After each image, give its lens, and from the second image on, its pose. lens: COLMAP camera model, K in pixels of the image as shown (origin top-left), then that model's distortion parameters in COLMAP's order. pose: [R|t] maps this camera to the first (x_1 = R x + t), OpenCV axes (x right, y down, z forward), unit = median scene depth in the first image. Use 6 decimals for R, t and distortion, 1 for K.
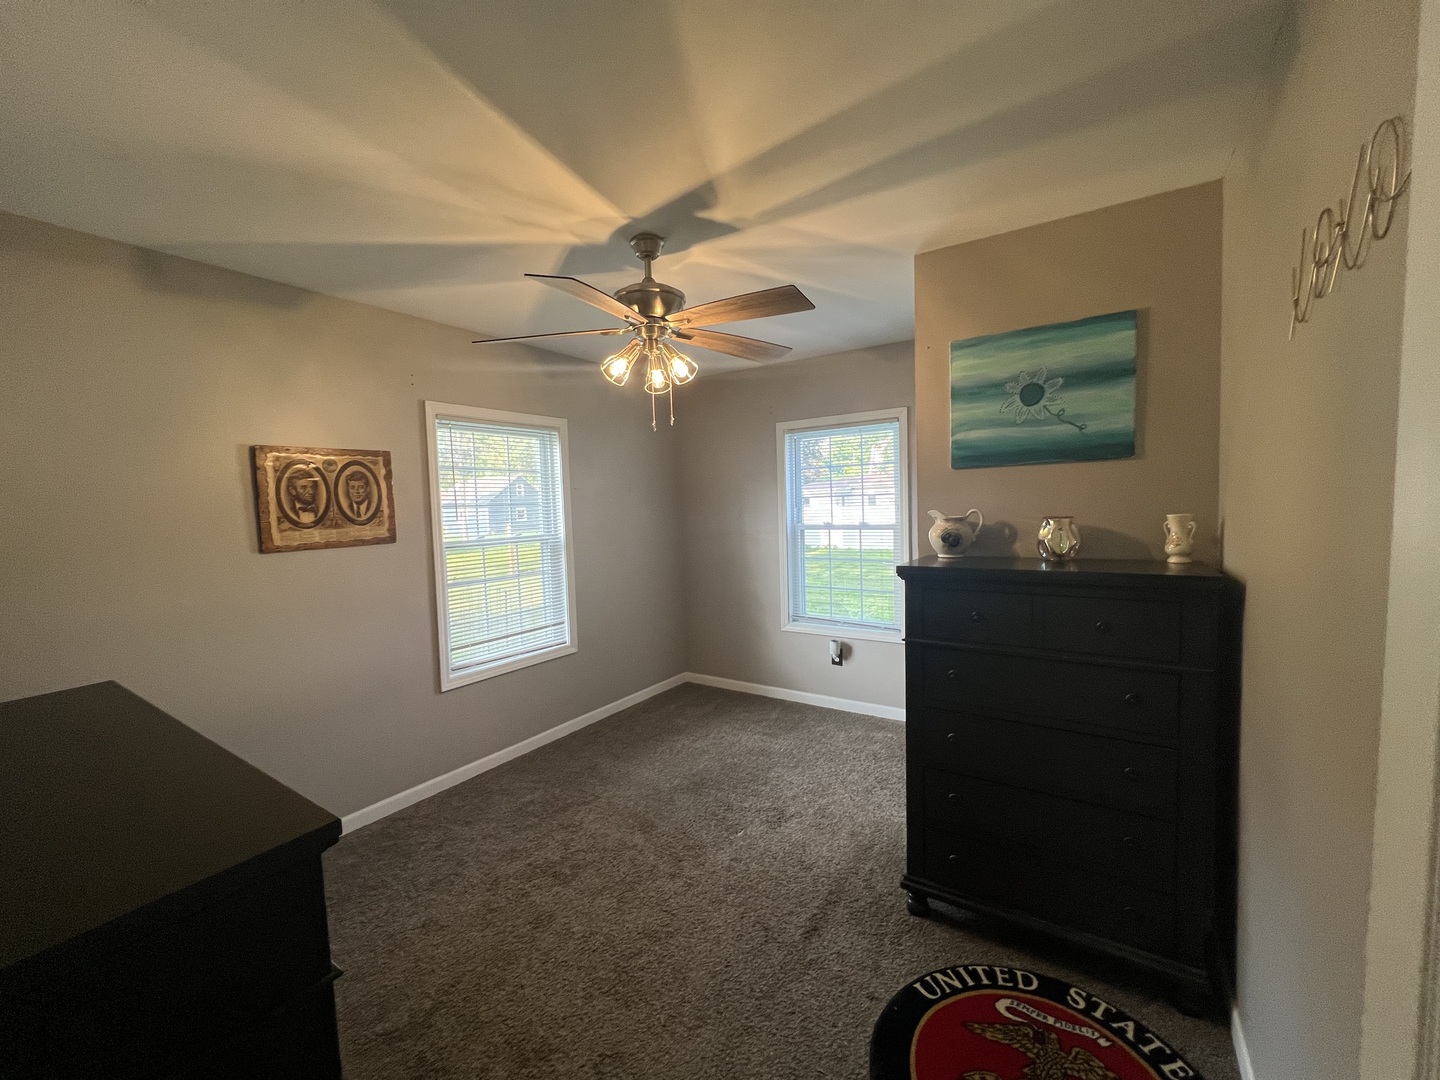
lens RADIAL K [[575.2, 0, 718.9], [0, 575.2, 540.0], [0, 0, 1]] dist [-0.004517, 0.000966]
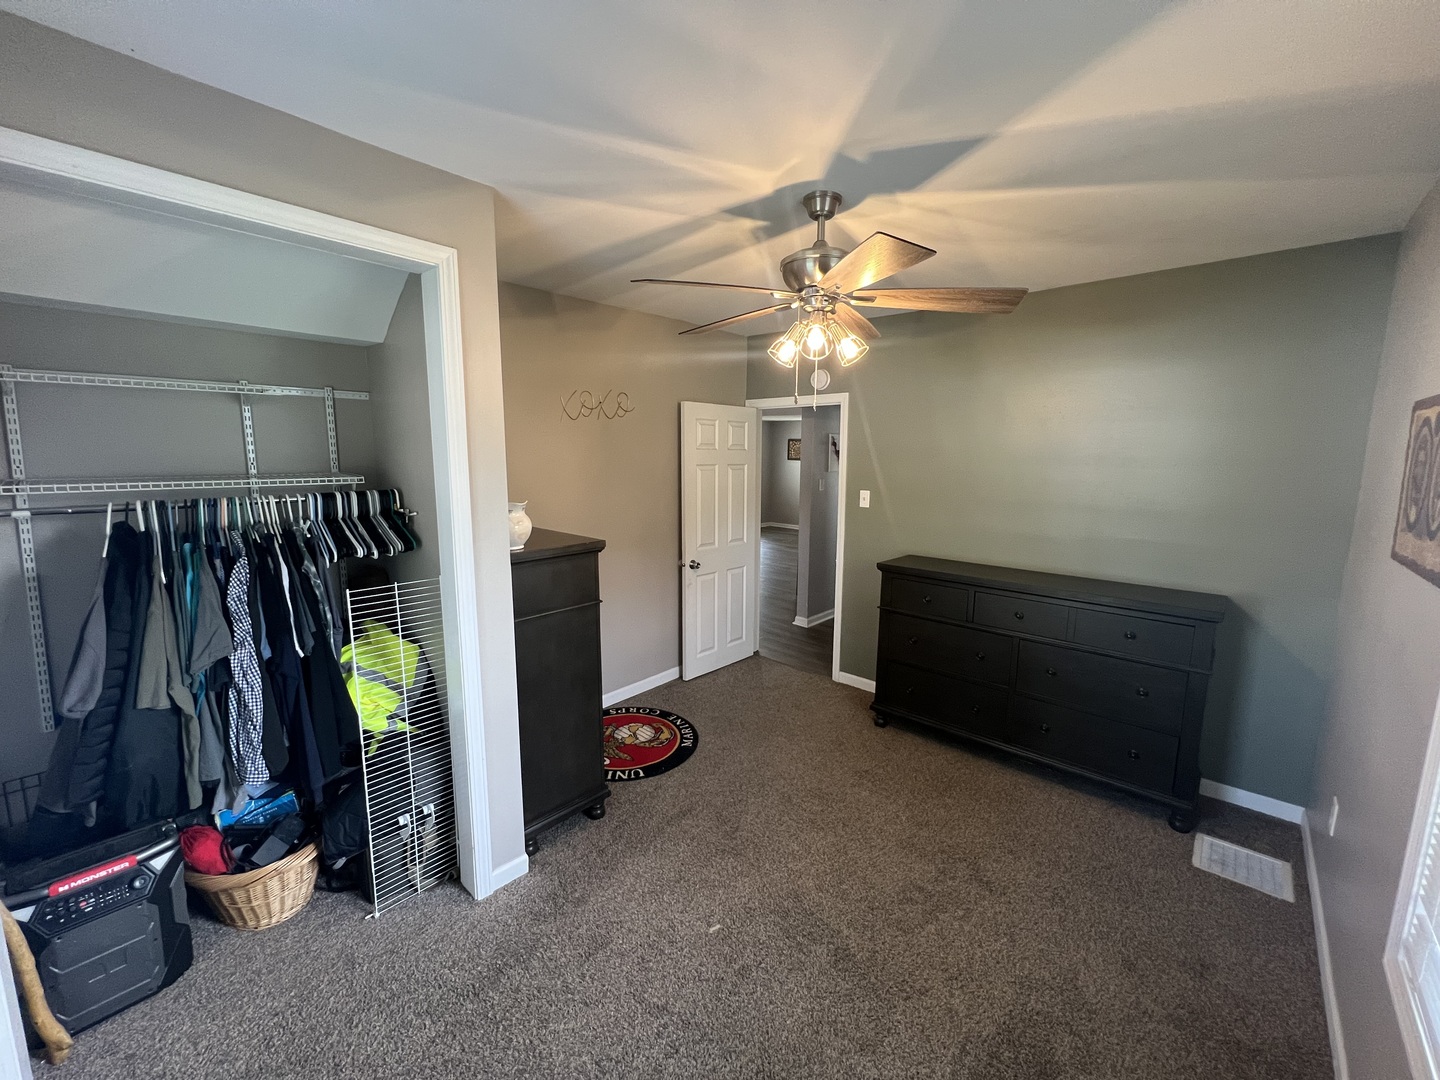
lens RADIAL K [[575.2, 0, 720.3], [0, 575.2, 538.1], [0, 0, 1]] dist [-0.004517, 0.000966]
pose [[-0.987432, -0.006201, 0.157922, -0.119317], [0.026412, 0.978703, 0.203576, -0.196391], [-0.155821, 0.205189, -0.966239, 2.082311]]
